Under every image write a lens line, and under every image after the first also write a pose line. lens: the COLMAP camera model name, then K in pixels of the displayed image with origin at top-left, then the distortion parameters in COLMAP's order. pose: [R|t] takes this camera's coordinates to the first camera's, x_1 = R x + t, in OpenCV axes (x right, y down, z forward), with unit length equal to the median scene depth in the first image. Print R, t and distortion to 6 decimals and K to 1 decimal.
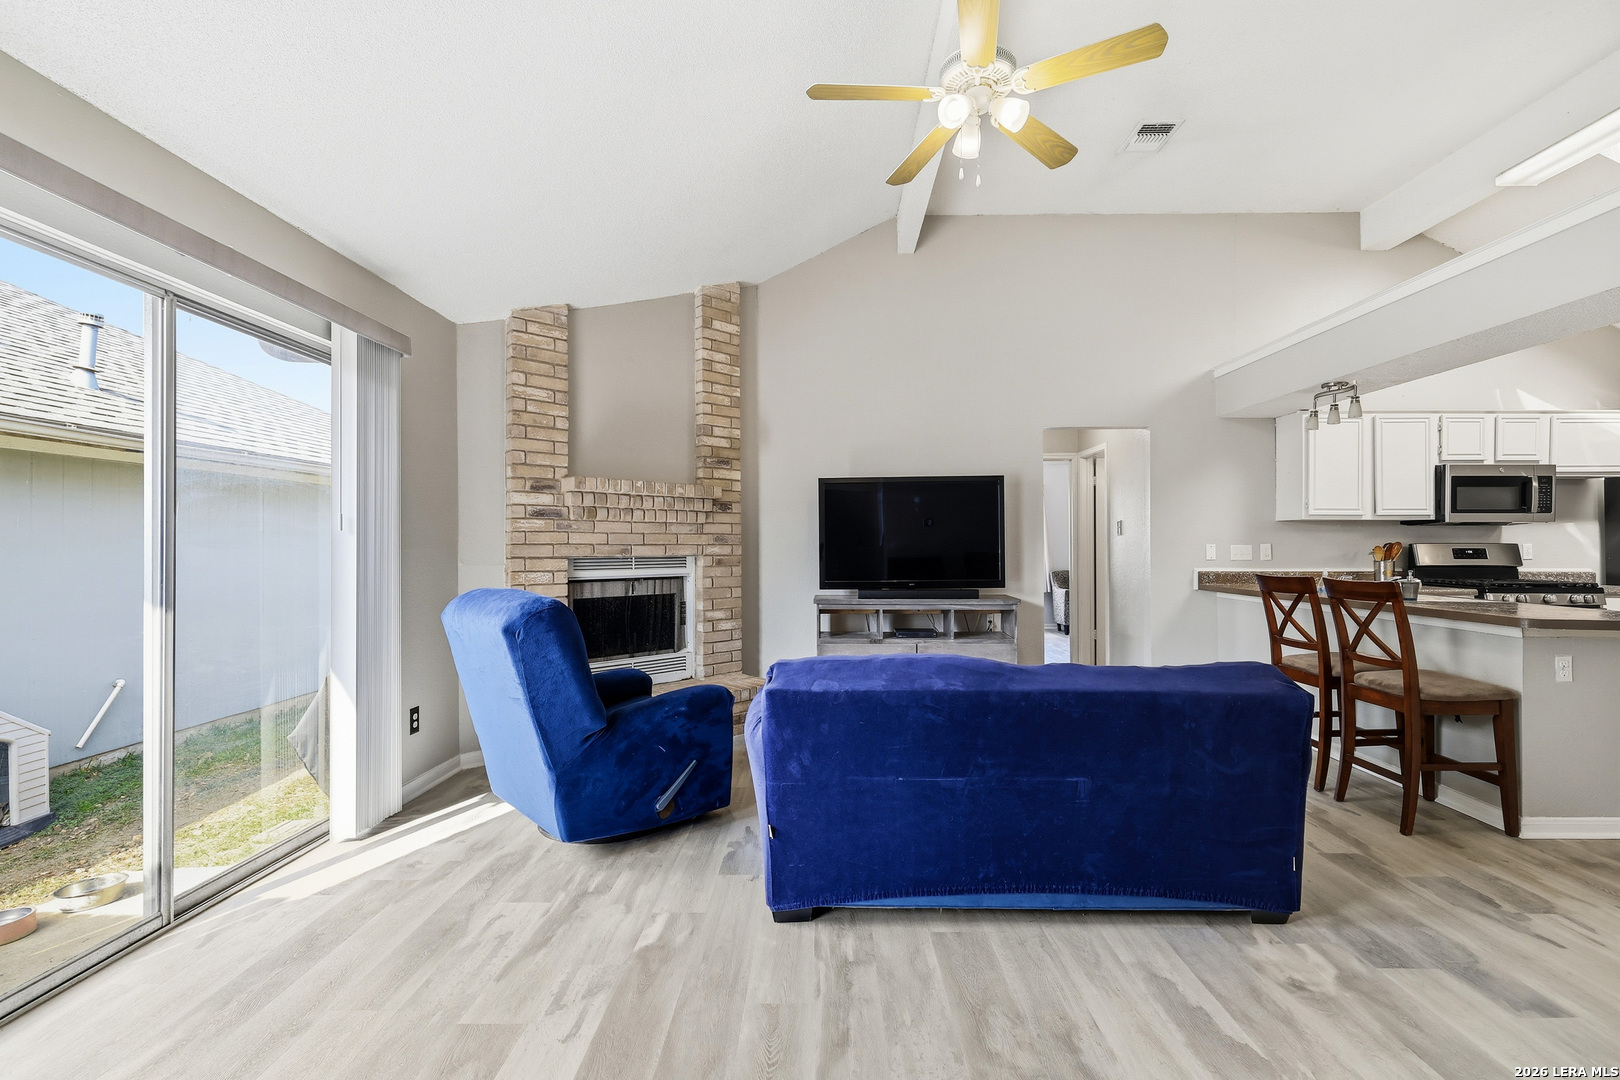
lens RADIAL K [[735.0, 0, 819.6], [0, 735.0, 543.4], [0, 0, 1]] dist [0.000184, 0.000989]
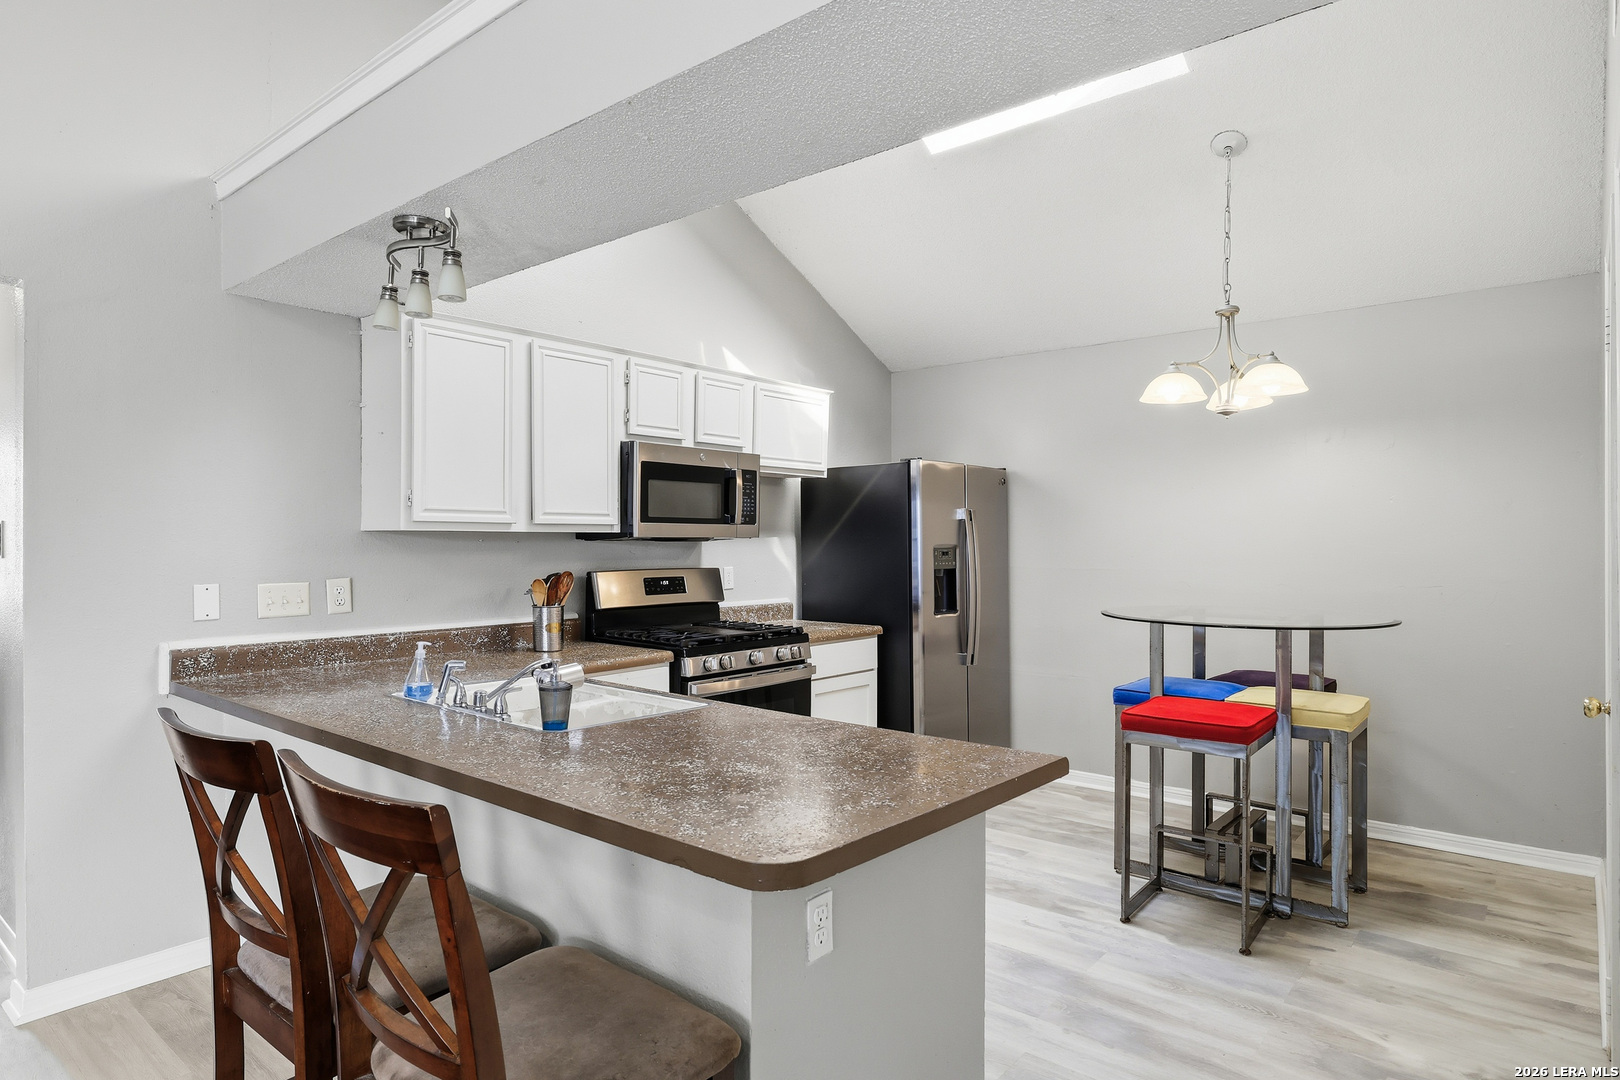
lens RADIAL K [[915.2, 0, 810.0], [0, 915.2, 540.0], [0, 0, 1]] dist [0.007088, 0.000493]
pose [[0.643823, 0.000398, 0.765174, 0.368291], [-0.003437, 0.999991, 0.002372, -0.028694], [-0.765167, -0.004157, 0.643819, 0.404885]]
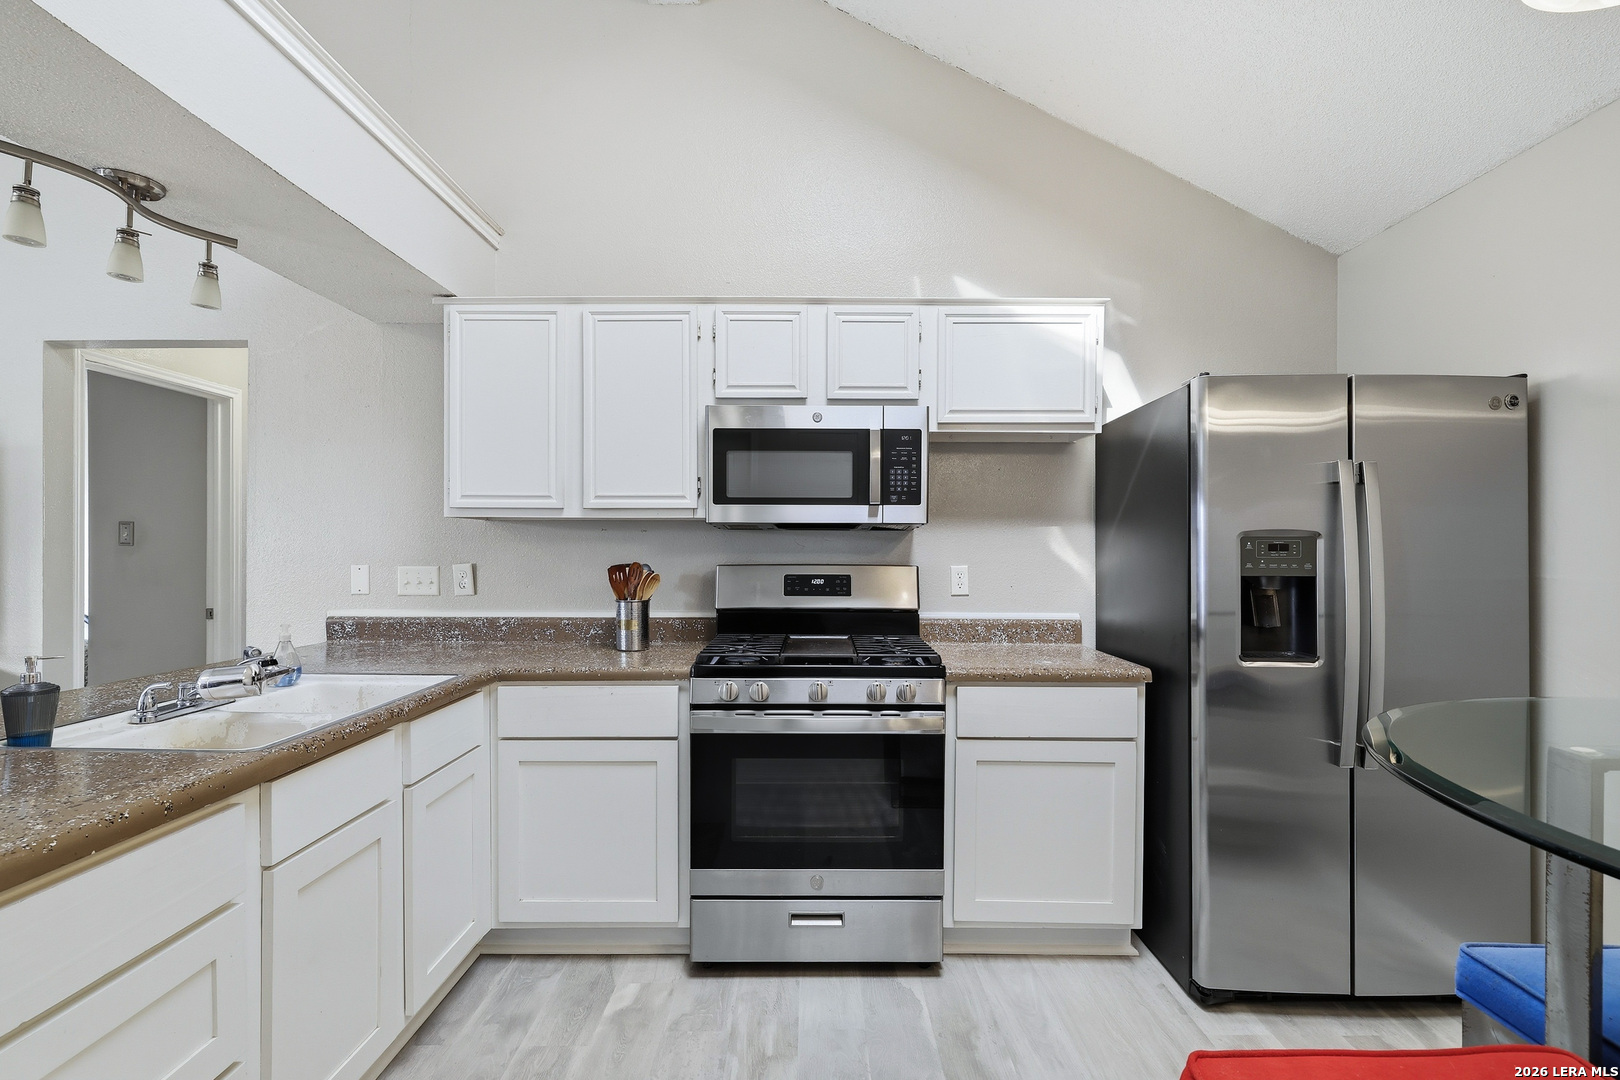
lens RADIAL K [[736.5, 0, 814.3], [0, 736.5, 557.0], [0, 0, 1]] dist [-0.001966, -0.000088]
pose [[0.999996, 0.002801, 0.000798, 0.906379], [-0.002809, 0.999942, 0.010364, -0.011302], [-0.000769, -0.010366, 0.999946, 0.501270]]
